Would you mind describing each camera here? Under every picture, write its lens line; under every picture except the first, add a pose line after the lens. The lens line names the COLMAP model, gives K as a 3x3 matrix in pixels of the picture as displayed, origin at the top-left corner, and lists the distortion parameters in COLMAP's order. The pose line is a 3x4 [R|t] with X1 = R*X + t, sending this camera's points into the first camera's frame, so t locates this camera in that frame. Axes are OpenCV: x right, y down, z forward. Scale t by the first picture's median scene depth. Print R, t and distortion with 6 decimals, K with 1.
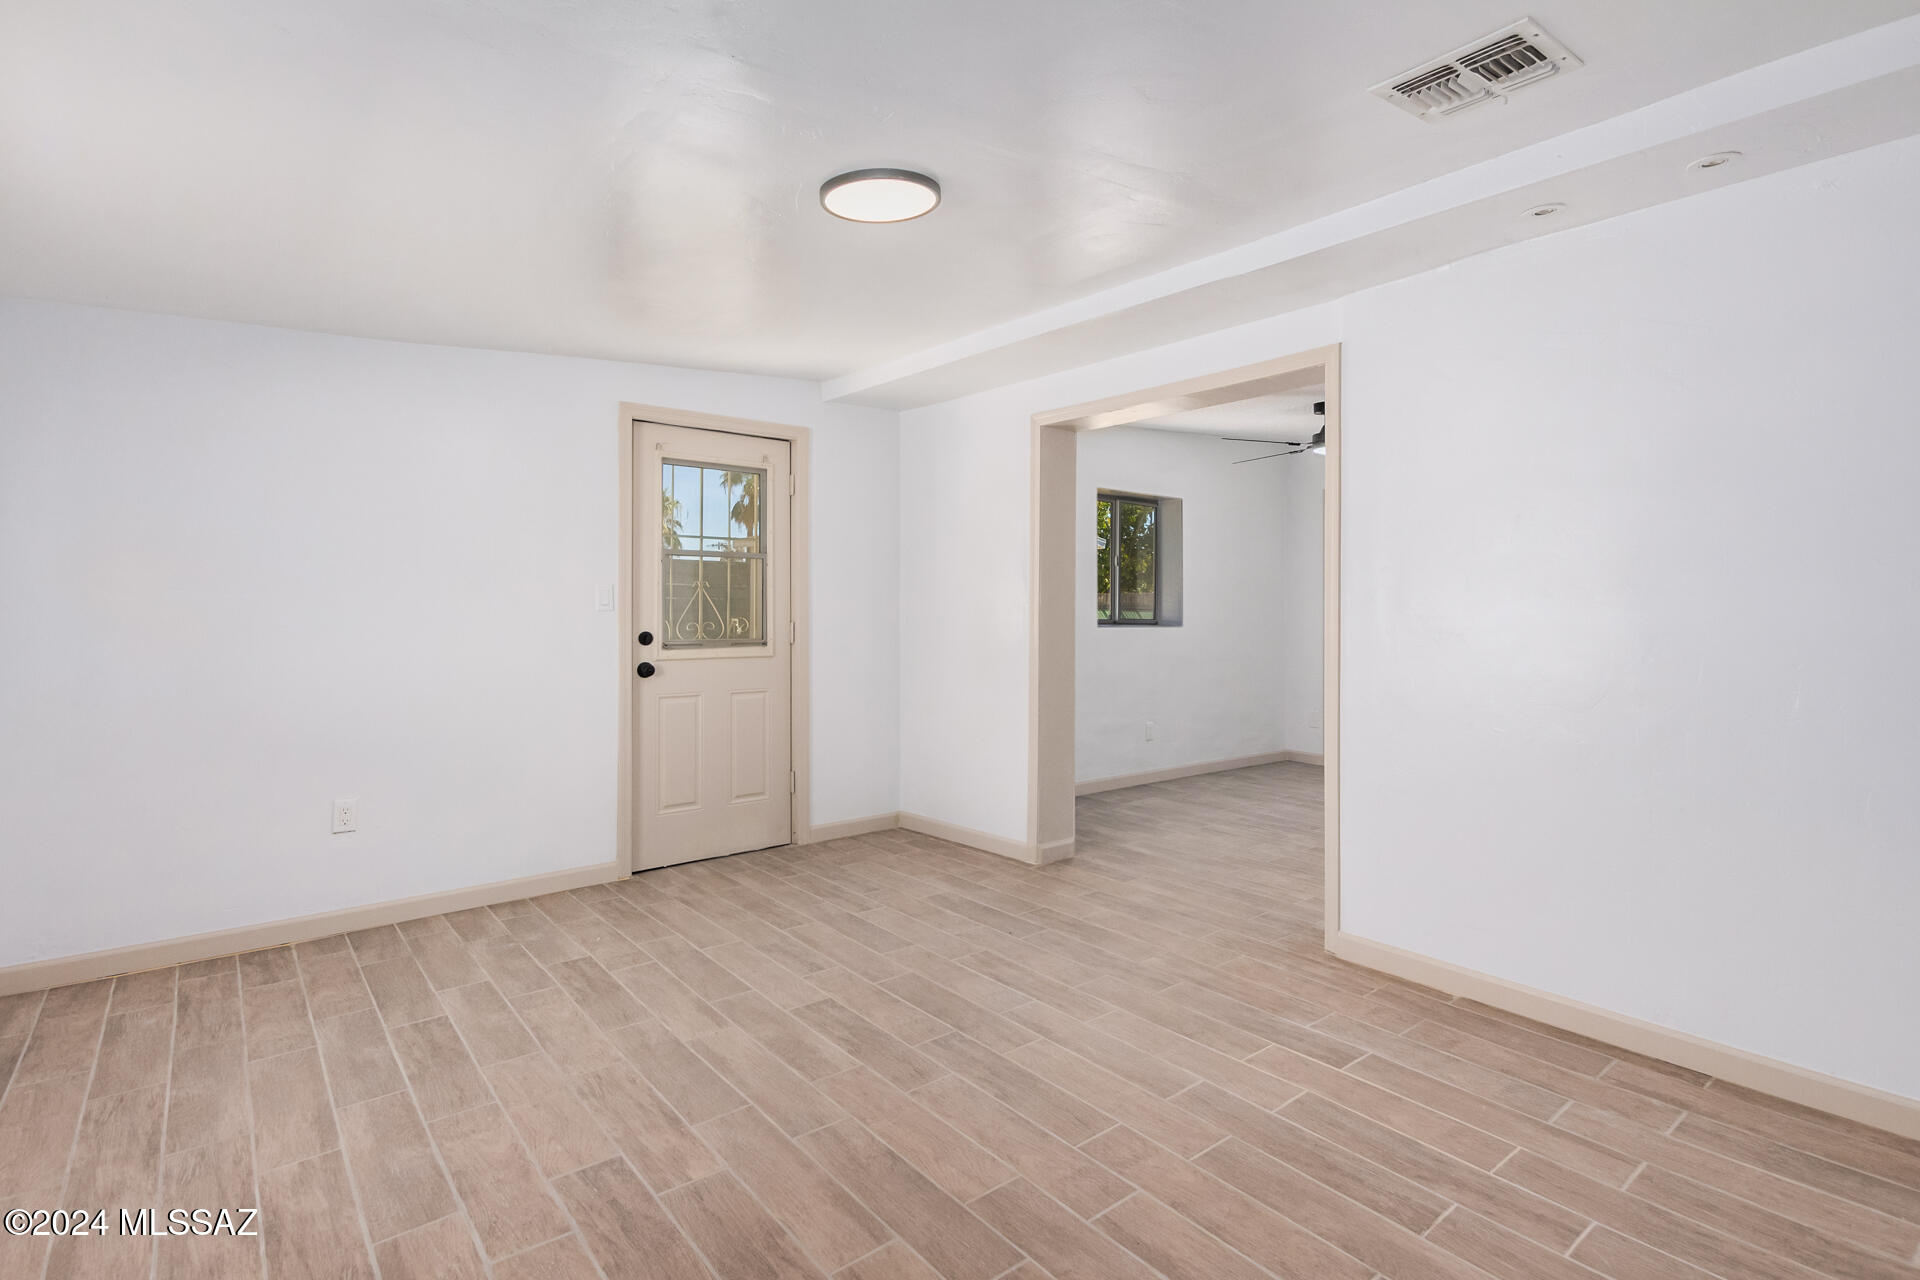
lens RADIAL K [[921.7, 0, 966.8], [0, 921.7, 653.5], [0, 0, 1]] dist [0.013626, -0.007466]
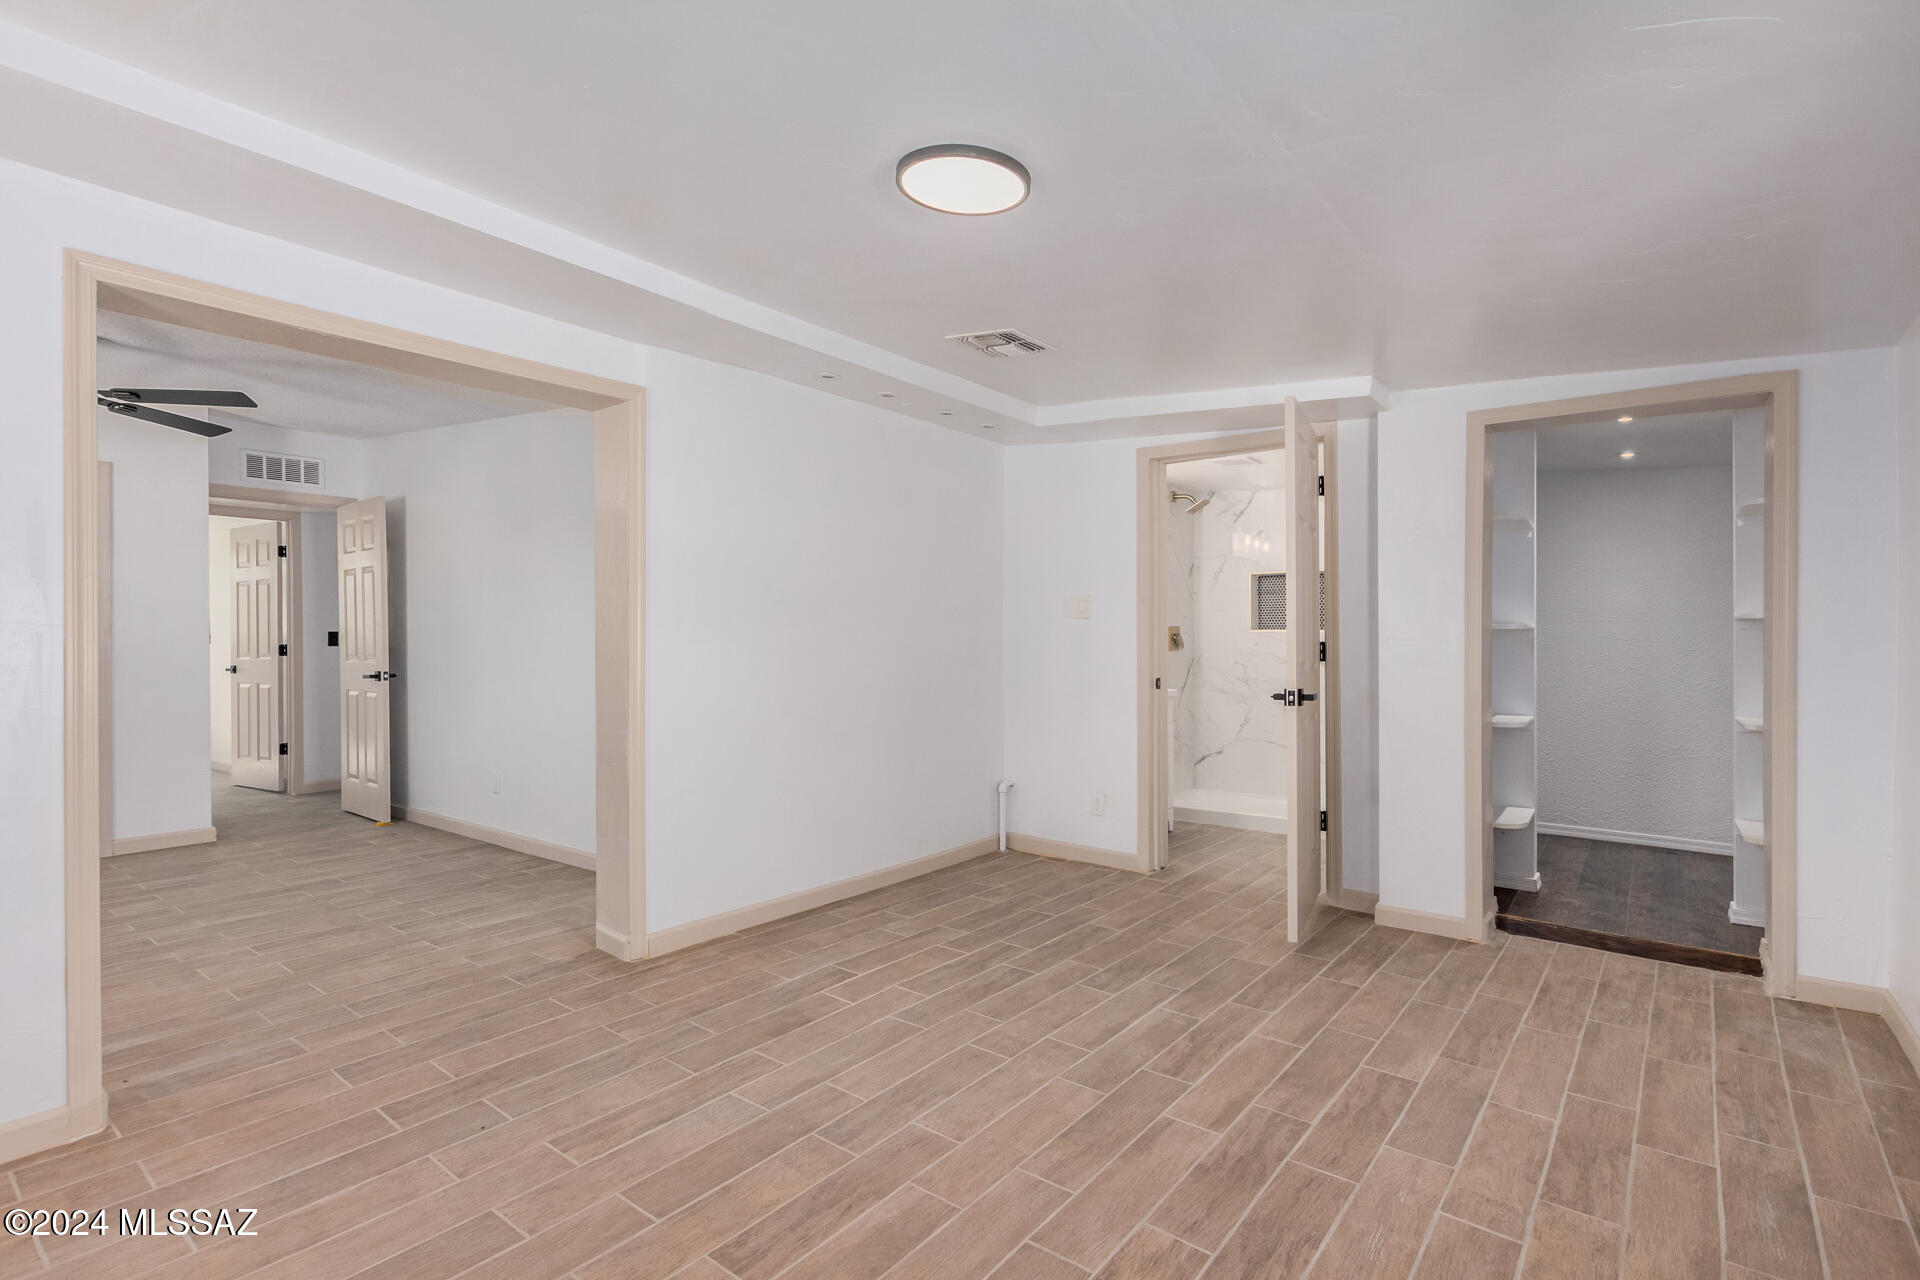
lens RADIAL K [[921.7, 0, 966.8], [0, 921.7, 653.5], [0, 0, 1]] dist [0.013626, -0.007466]
pose [[-0.222628, -0.021630, 0.974664, -0.889024], [0.043913, 0.998517, 0.032190, -0.053523], [-0.973914, 0.049967, -0.221347, 1.063973]]
